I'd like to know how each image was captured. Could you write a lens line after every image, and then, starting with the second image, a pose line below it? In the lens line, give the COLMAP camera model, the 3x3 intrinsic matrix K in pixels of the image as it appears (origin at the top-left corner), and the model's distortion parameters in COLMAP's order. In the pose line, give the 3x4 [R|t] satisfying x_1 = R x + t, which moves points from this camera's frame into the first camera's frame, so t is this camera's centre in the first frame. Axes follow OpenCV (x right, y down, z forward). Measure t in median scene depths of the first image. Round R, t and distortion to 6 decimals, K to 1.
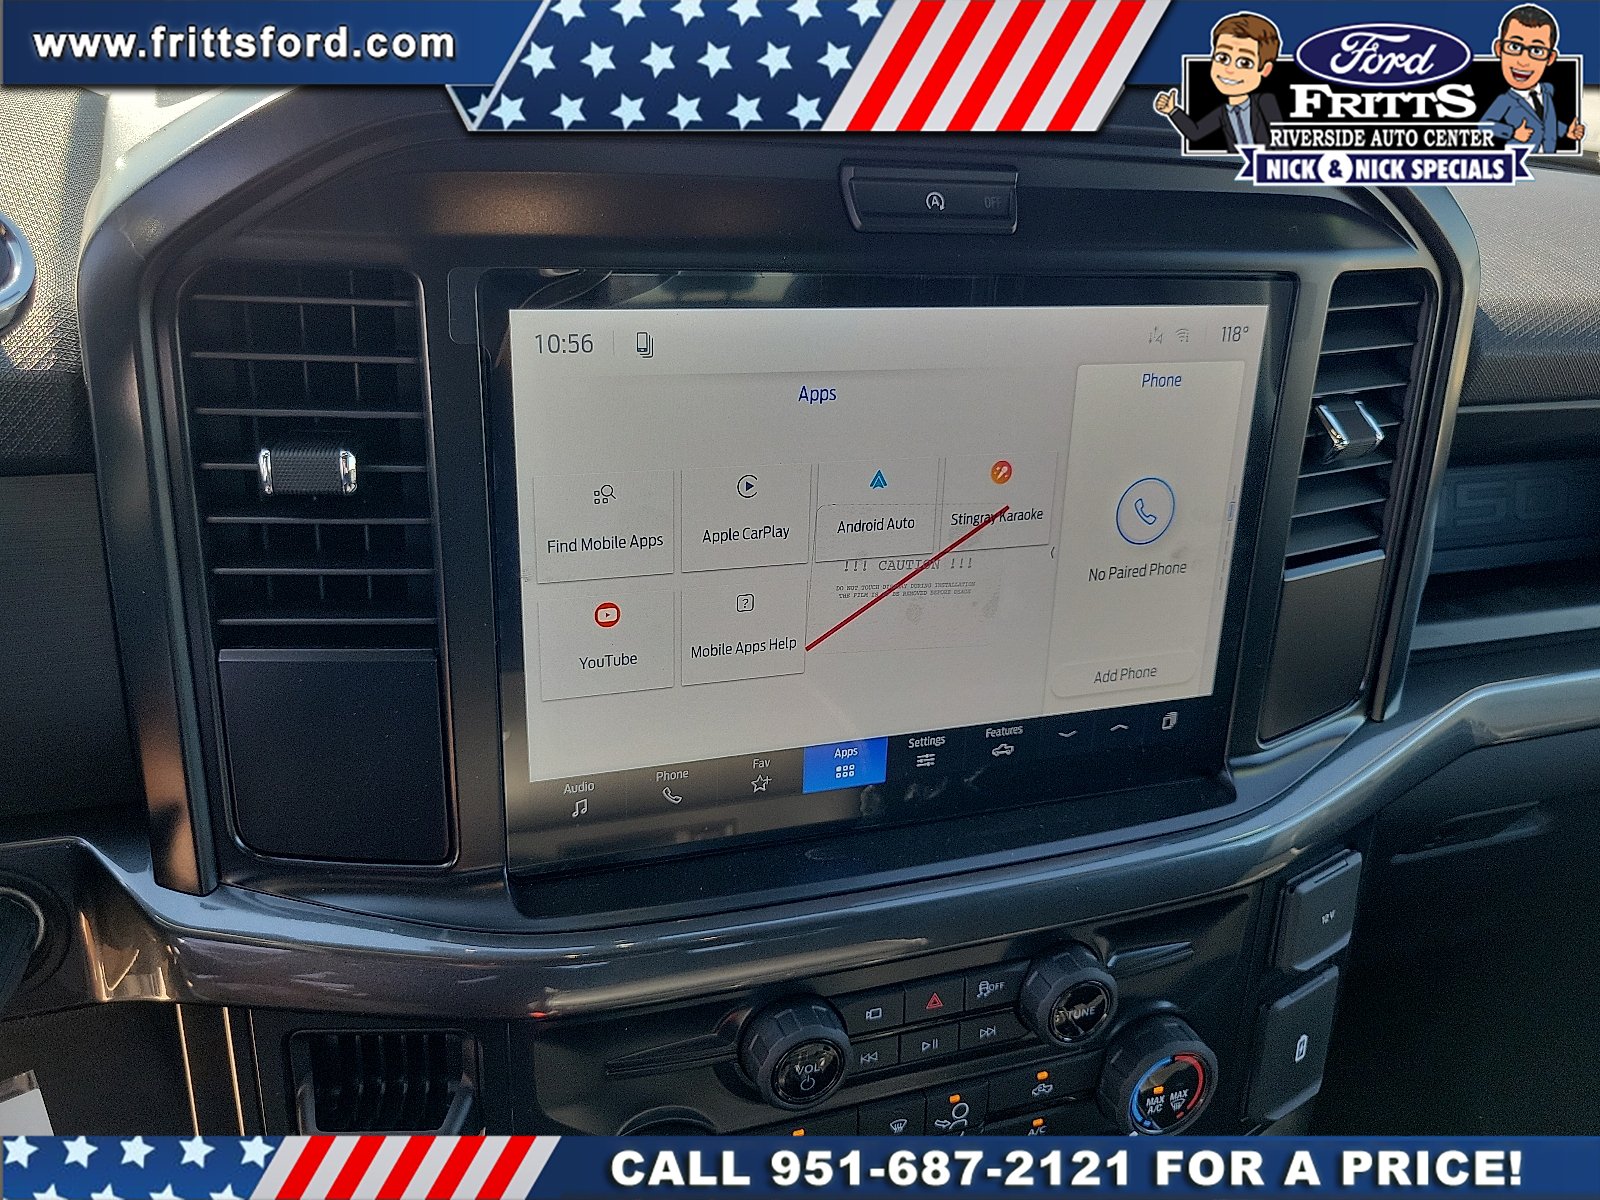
lens RADIAL K [[1222.2, 0, 798.6], [0, 1222.2, 624.4], [0, 0, 1]] dist [-0.003767, -0.004520]
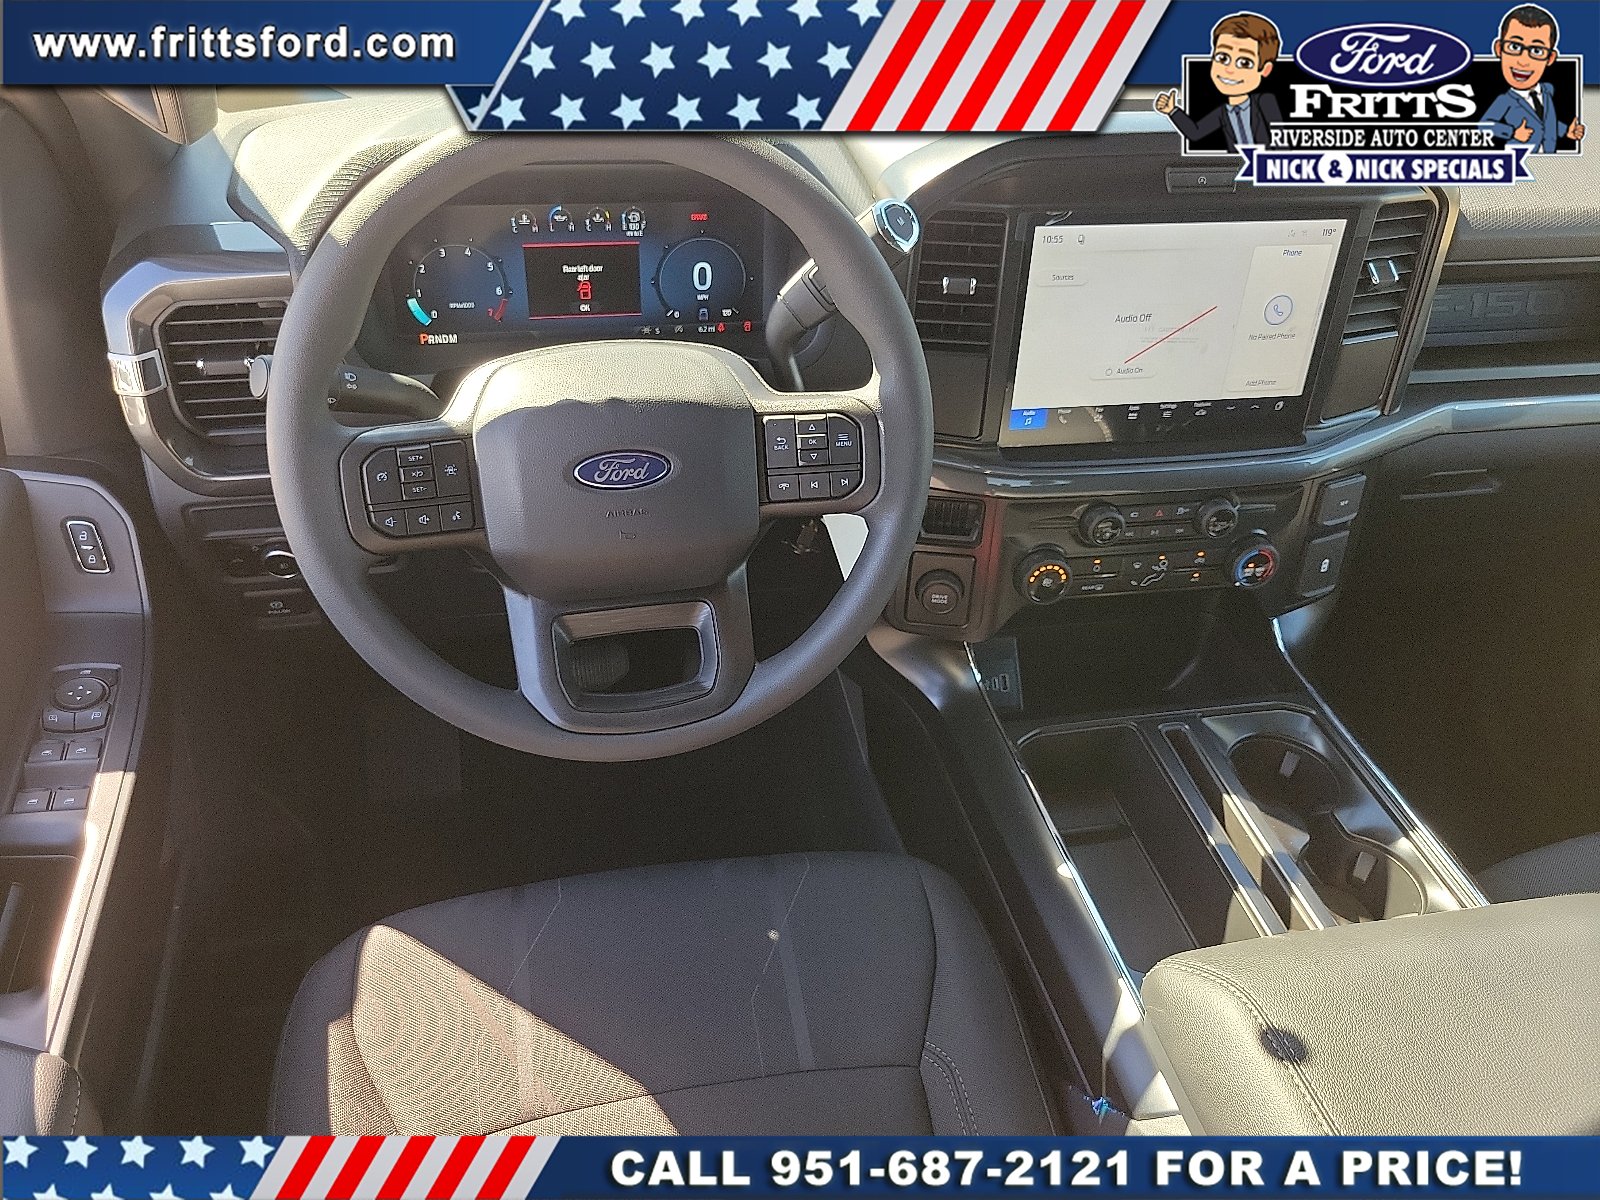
lens RADIAL K [[1192.1, 0, 796.7], [0, 1192.1, 622.9], [0, 0, 1]] dist [0.001516, -0.002763]
pose [[0.986948, 0.083909, -0.137454, -0.240765], [-0.052824, 0.974987, 0.215894, 0.042809], [0.152132, -0.205815, 0.966693, -1.360353]]
